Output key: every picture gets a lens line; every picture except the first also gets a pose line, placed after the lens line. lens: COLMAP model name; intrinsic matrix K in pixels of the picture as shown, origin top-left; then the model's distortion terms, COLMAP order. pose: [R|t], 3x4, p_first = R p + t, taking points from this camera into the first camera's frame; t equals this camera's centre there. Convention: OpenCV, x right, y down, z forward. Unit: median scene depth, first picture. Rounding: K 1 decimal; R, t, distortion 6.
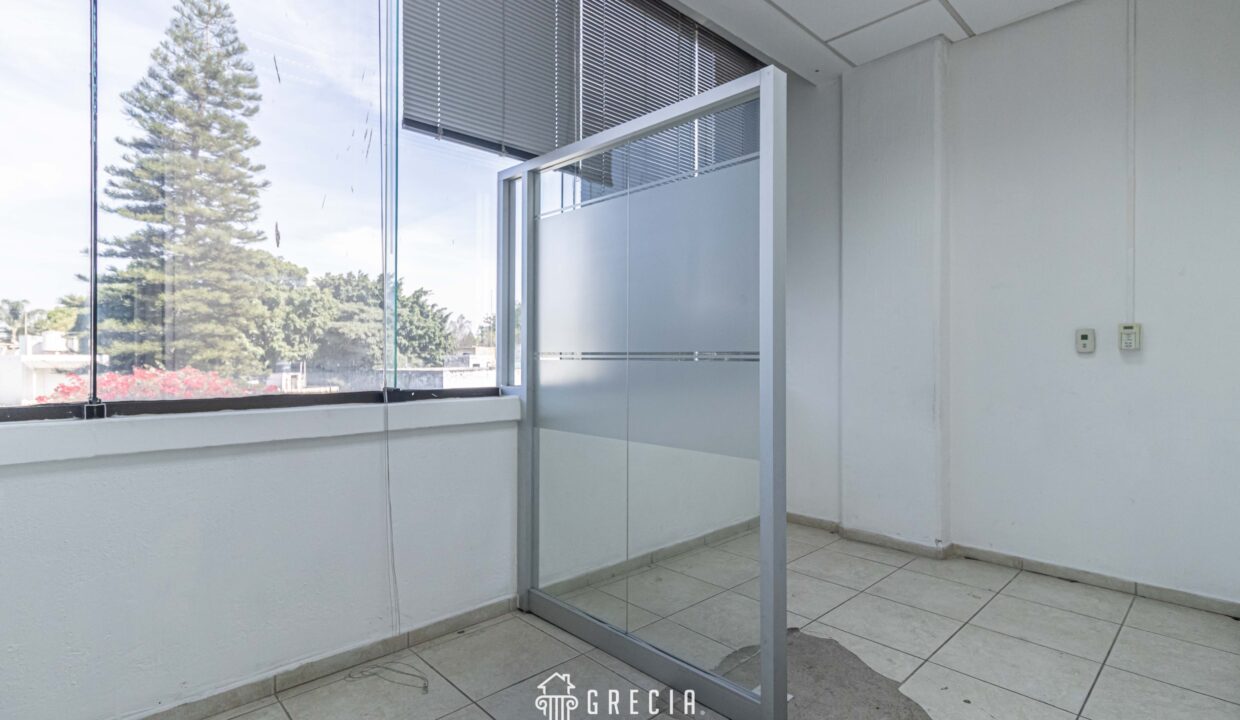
lens RADIAL K [[576.9, 0, 620.0], [0, 576.9, 360.0], [0, 0, 1]] dist [0.001917, 0.000271]
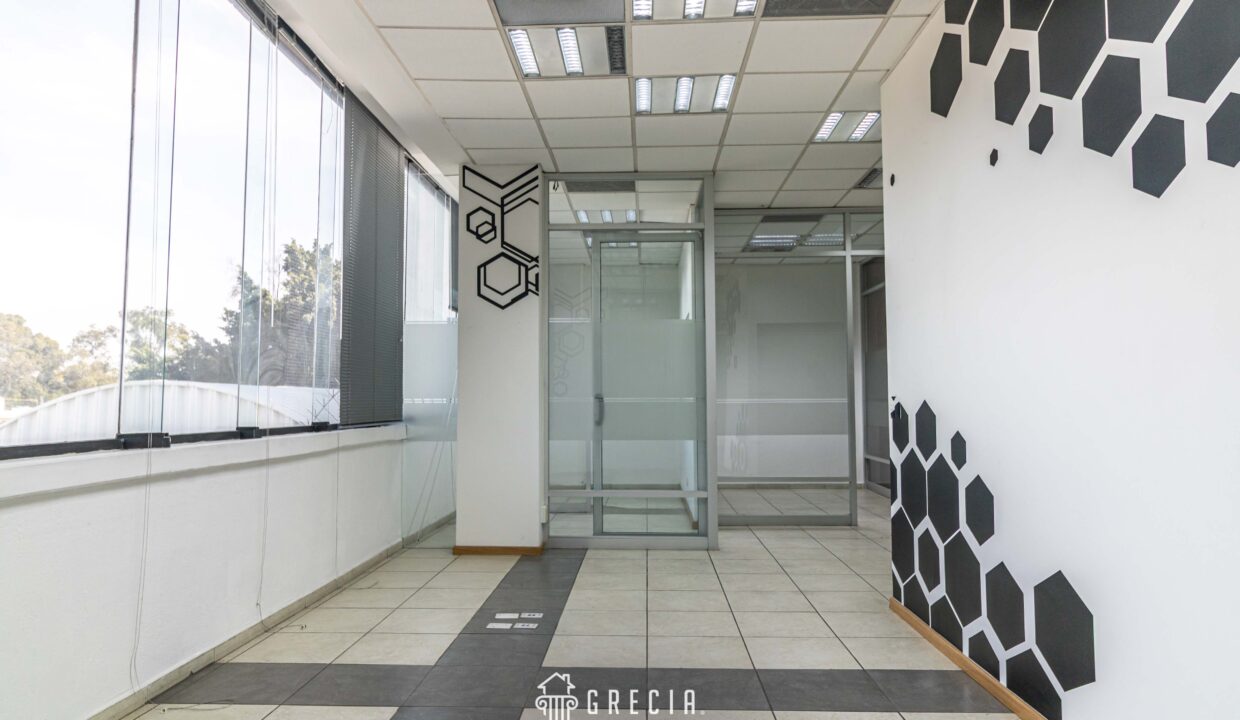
lens RADIAL K [[807.4, 0, 620.0], [0, 807.4, 360.0], [0, 0, 1]] dist [0.004716, 0.003068]
pose [[0.728900, 0.029281, 0.683993, -1.030541], [0.011678, 0.998408, -0.055185, 0.008555], [-0.684520, 0.048212, 0.727398, -0.850592]]
